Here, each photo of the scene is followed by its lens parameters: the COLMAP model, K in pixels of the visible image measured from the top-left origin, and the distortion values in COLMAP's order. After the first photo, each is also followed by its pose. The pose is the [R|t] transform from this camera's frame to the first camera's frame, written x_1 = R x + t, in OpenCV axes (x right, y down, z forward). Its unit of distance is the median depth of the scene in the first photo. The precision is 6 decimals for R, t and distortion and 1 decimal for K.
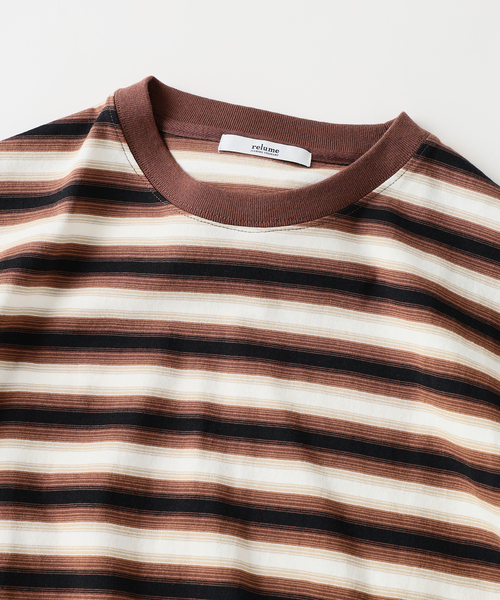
lens RADIAL K [[1410.2, 0, 251.2], [0, 1410.2, 294.1], [0, 0, 1]] dist [0.246011, 0.000000]
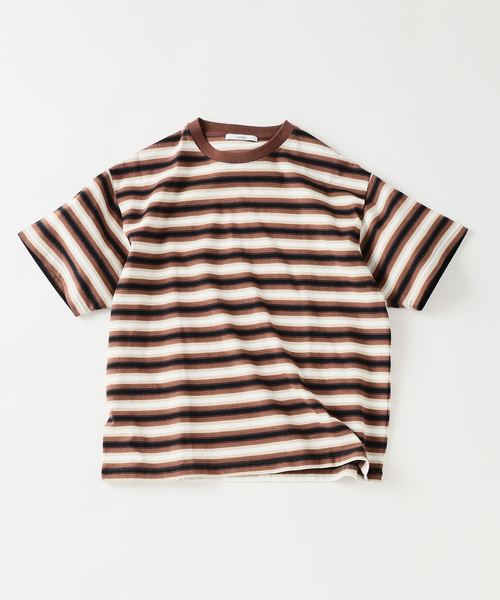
lens RADIAL K [[1420.5, 0, 252.1], [0, 1420.5, 303.0], [0, 0, 1]] dist [0.119584, 0.000000]
pose [[0.991249, -0.119315, 0.056469, -0.180014], [0.119752, 0.992794, -0.004394, 0.260860], [-0.055538, 0.011118, 0.998395, -1.998428]]
